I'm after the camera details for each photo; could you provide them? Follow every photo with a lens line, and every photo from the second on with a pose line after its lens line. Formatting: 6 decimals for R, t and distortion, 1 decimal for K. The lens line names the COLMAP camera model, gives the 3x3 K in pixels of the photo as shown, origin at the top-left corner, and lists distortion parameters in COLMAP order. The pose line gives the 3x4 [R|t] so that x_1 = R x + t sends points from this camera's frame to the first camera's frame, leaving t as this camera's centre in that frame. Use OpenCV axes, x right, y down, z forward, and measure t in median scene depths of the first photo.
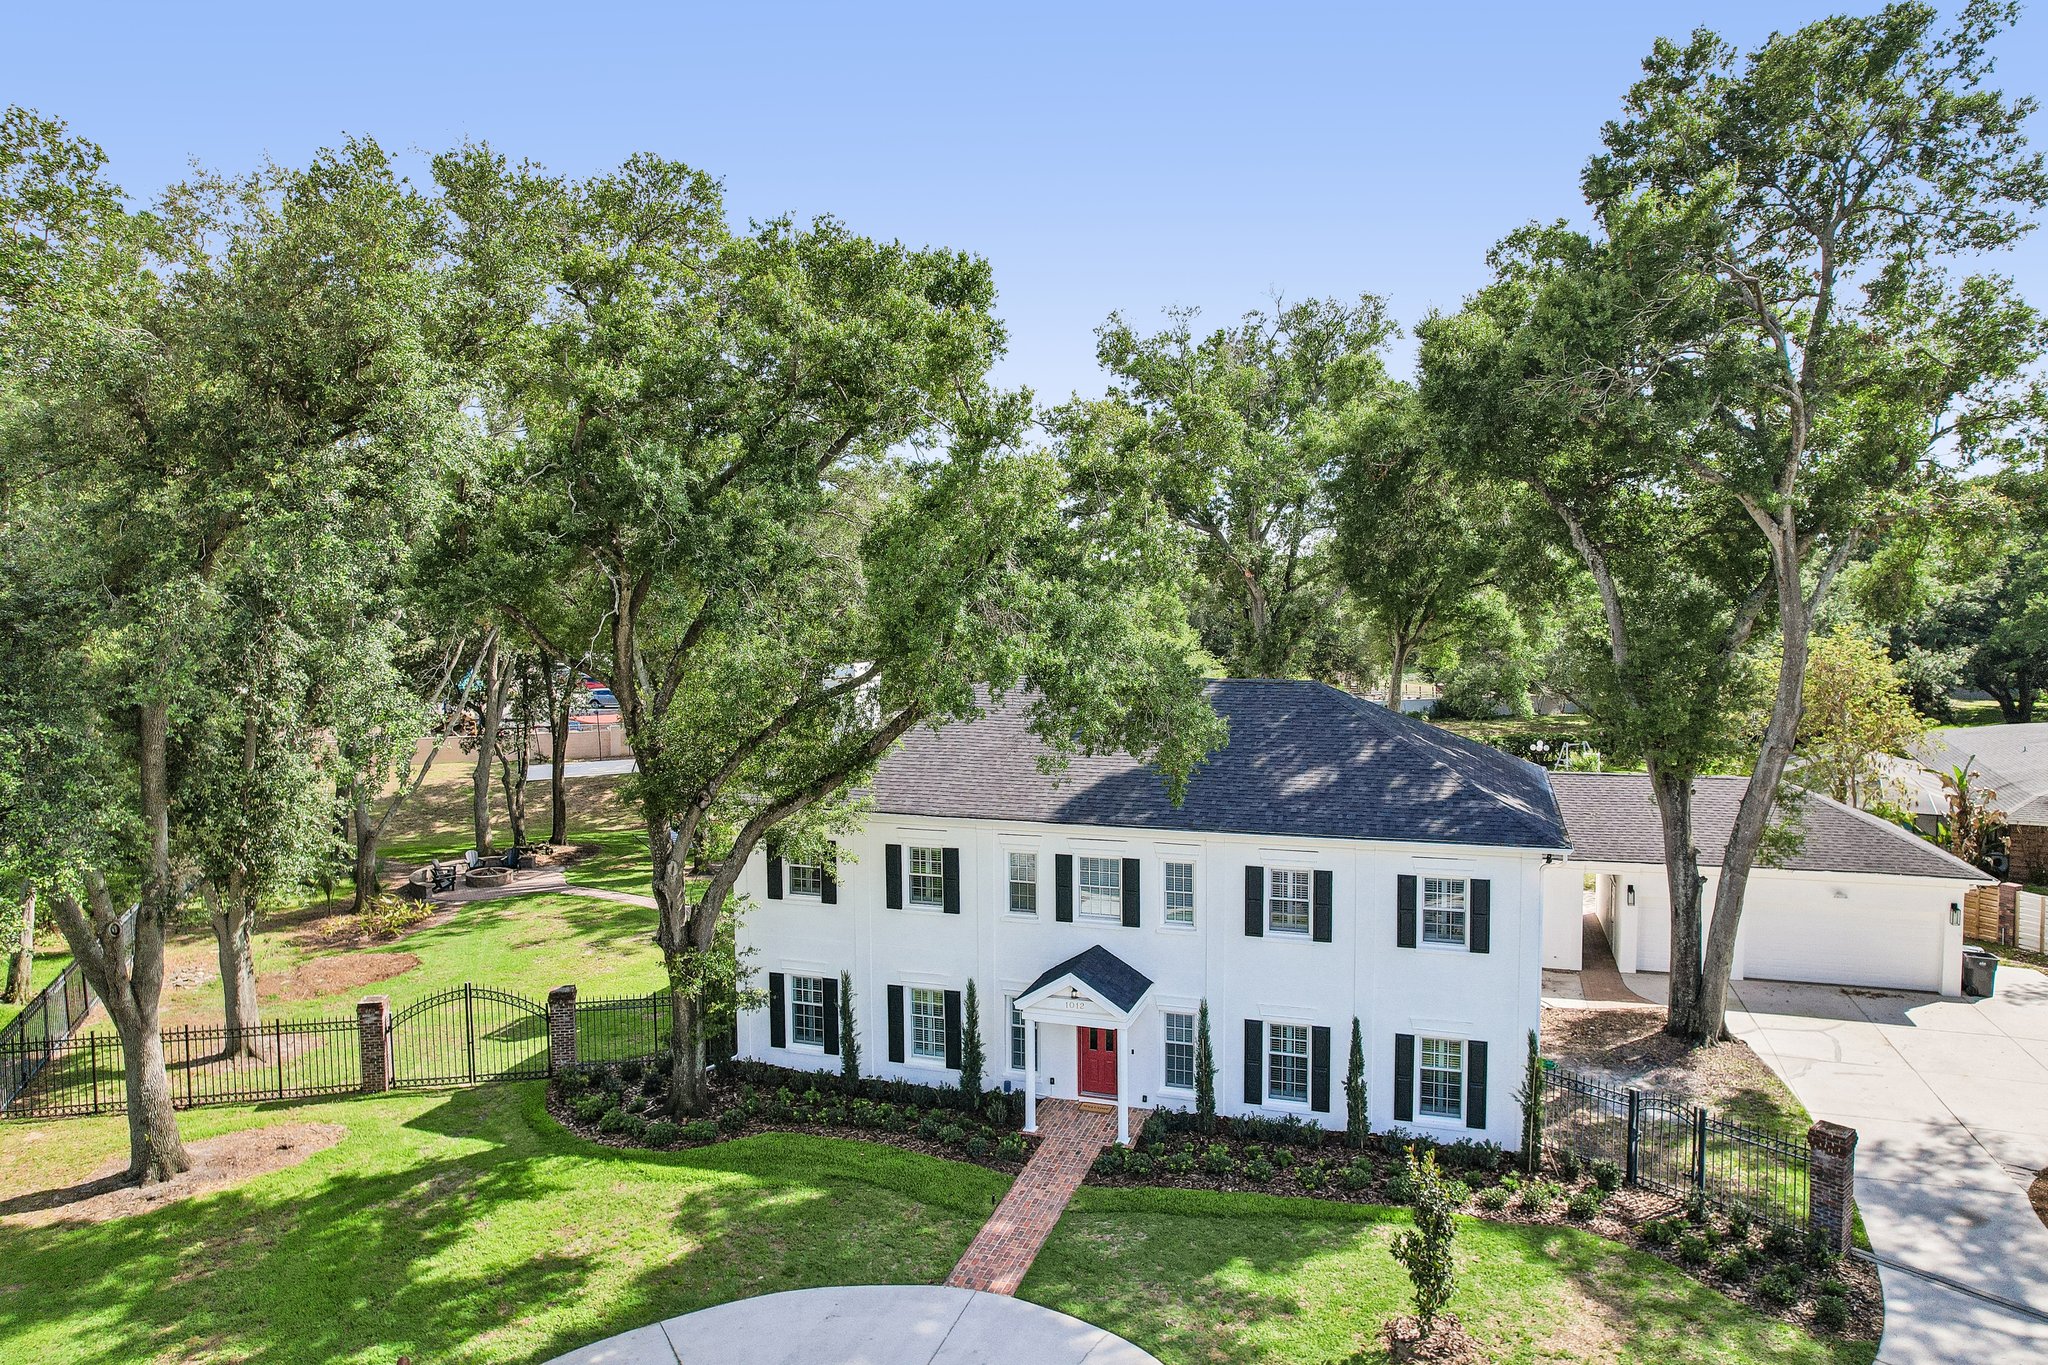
lens RADIAL K [[1386.9, 0, 1020.0], [0, 1386.9, 624.2], [0, 0, 1]] dist [-0.076096, 0.063361]
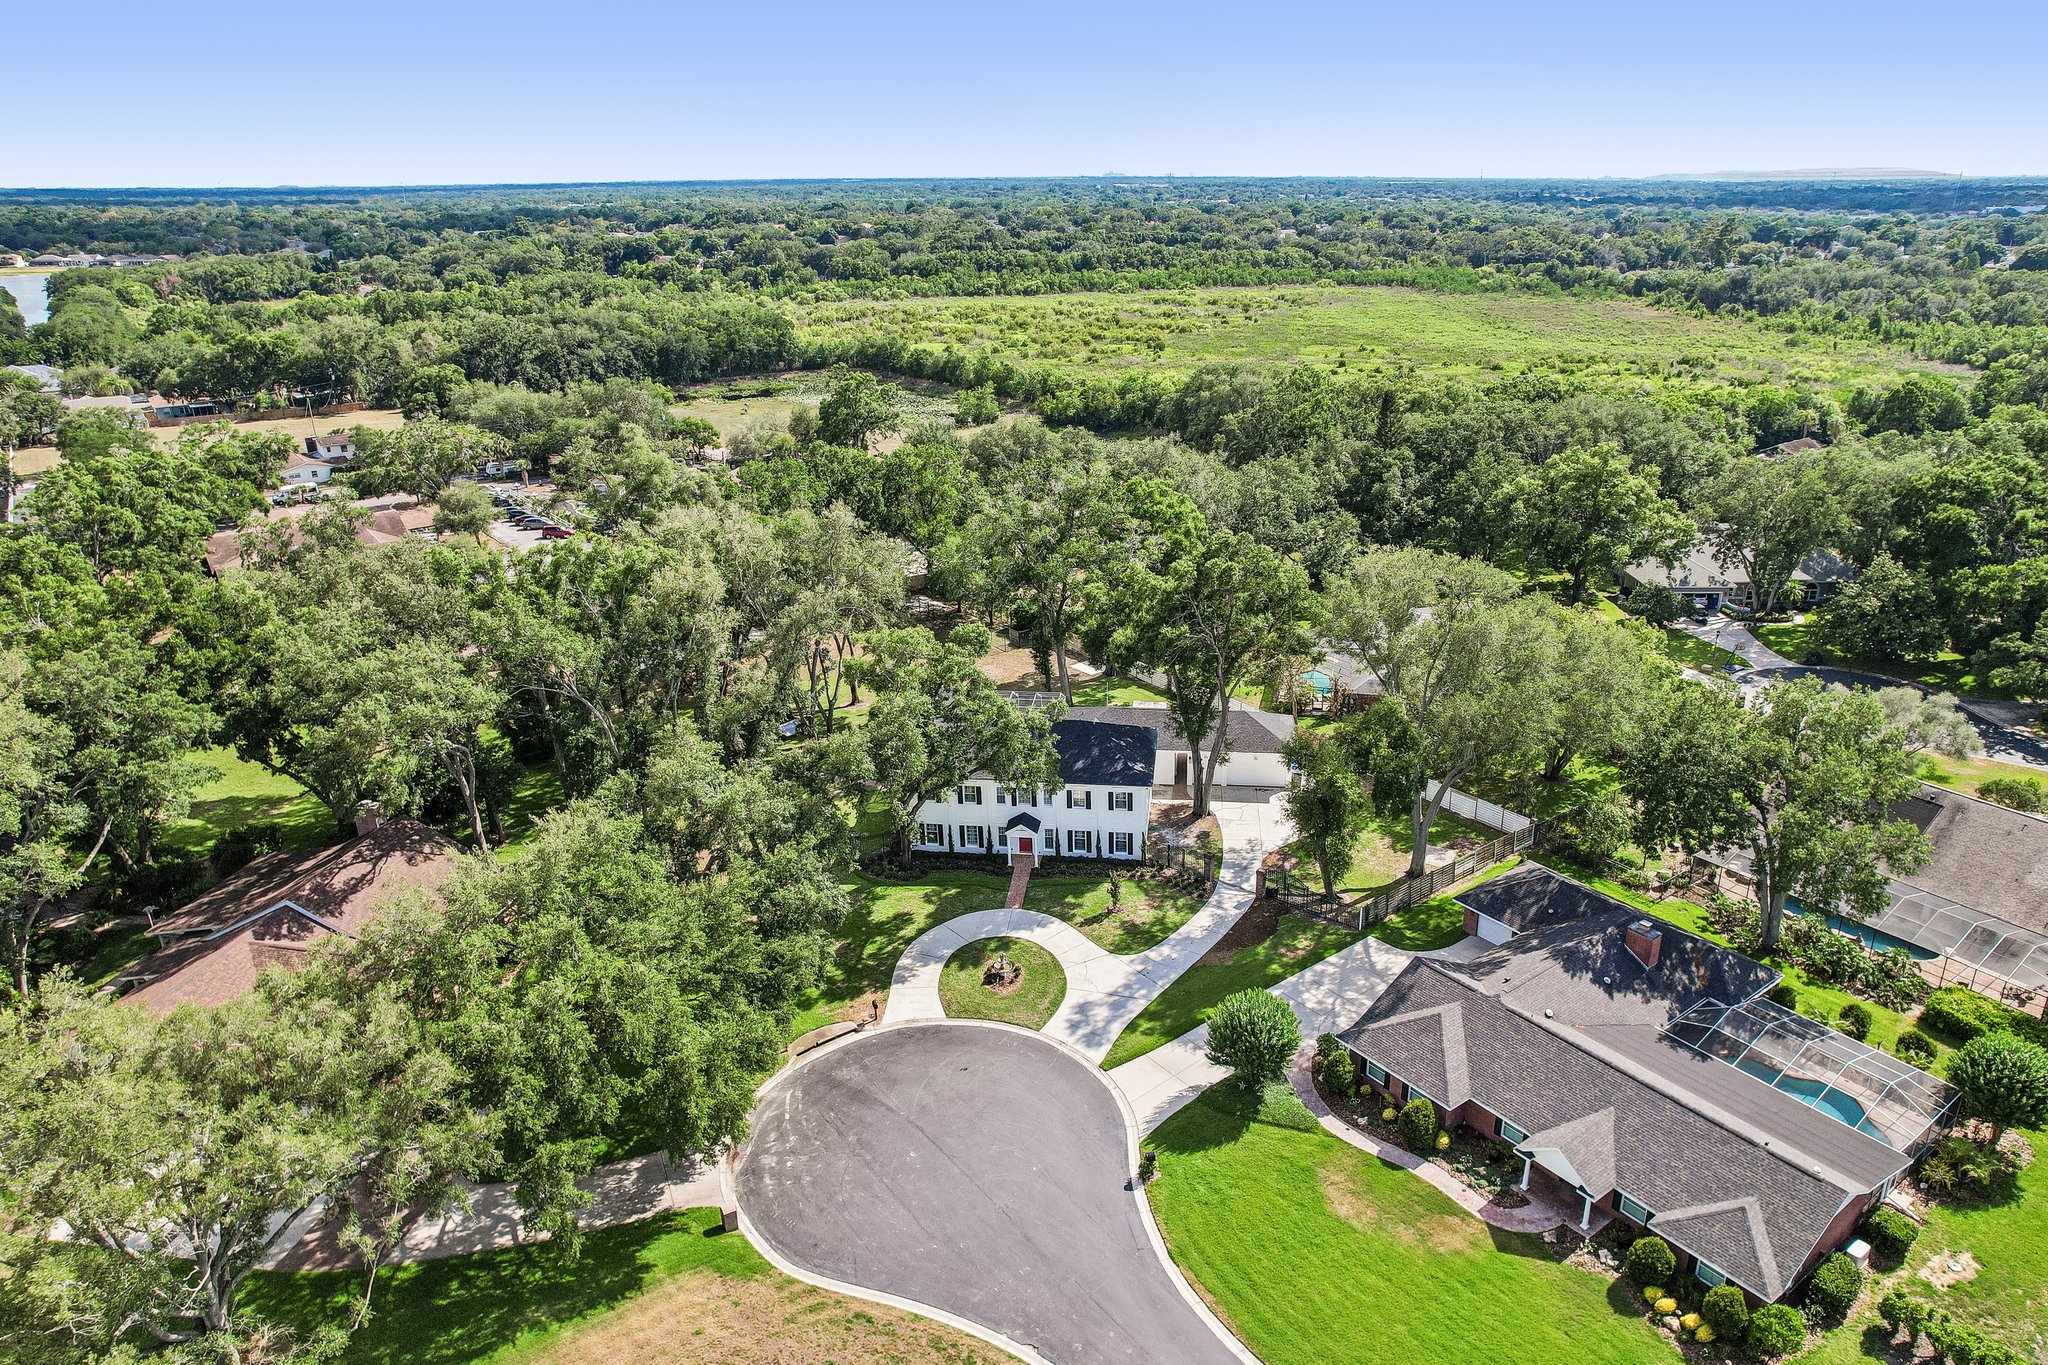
lens RADIAL K [[1363.0, 0, 984.8], [0, 1363.0, 685.2], [0, 0, 1]] dist [-0.039393, 0.001704]
pose [[0.985364, -0.083199, 0.148780, -0.537497], [0.033386, 0.950090, 0.310184, -1.161871], [-0.167162, -0.300677, 0.938962, -2.146856]]
